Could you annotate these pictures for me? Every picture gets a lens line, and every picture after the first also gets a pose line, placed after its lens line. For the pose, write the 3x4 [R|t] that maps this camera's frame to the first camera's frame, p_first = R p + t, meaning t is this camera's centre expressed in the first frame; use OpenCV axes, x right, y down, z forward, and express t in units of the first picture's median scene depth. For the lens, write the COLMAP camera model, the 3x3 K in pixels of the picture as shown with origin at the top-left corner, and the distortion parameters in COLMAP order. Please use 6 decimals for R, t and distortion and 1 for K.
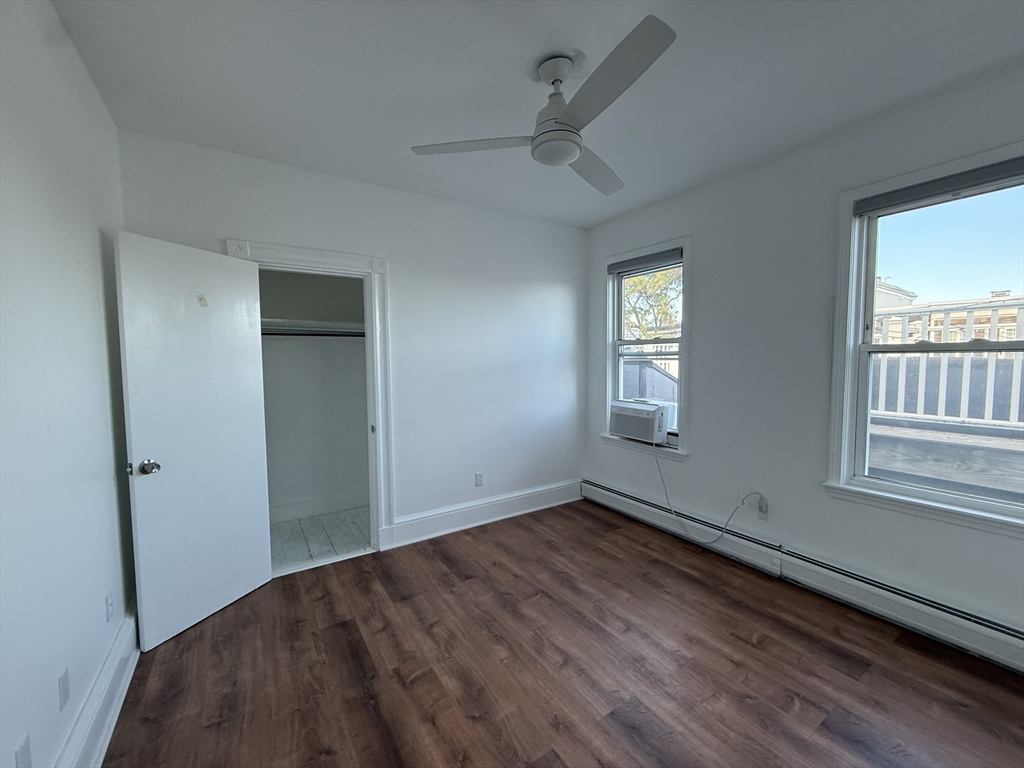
lens RADIAL K [[409.3, 0, 509.4], [0, 409.3, 383.8], [0, 0, 1]] dist [0.002008, 0.000064]
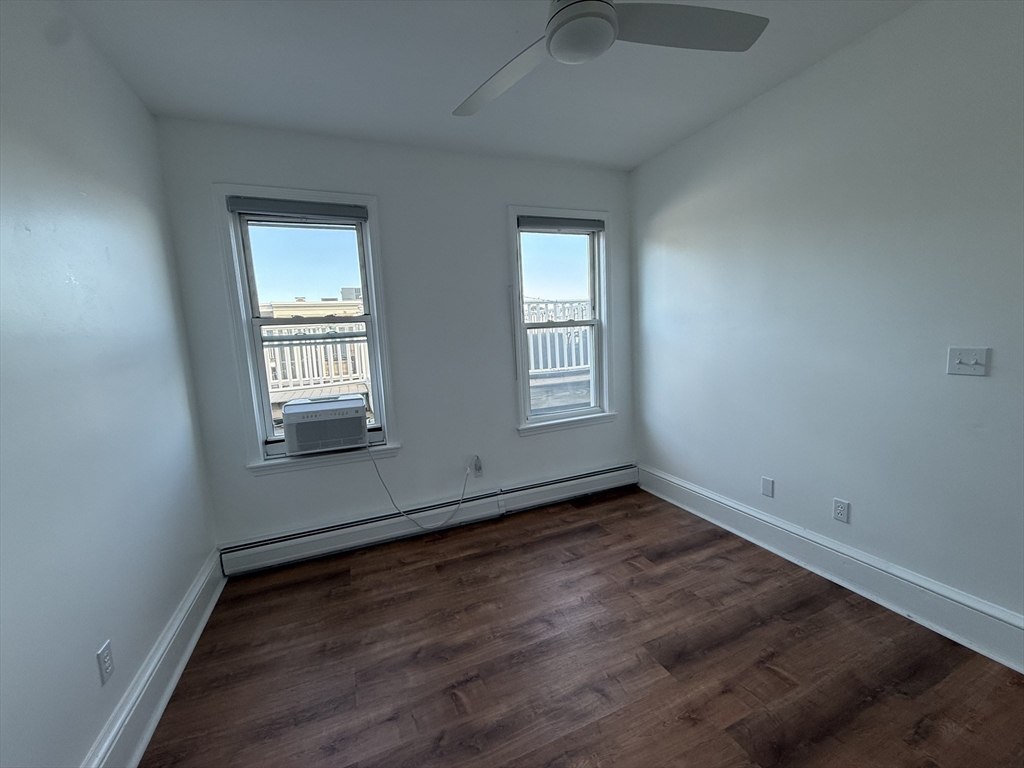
lens RADIAL K [[409.3, 0, 509.4], [0, 409.3, 383.8], [0, 0, 1]] dist [0.002008, 0.000064]
pose [[0.182332, -0.122744, 0.975546, -0.467034], [0.109356, 0.988553, 0.103942, -0.036220], [-0.977137, 0.087730, 0.193667, 0.701954]]
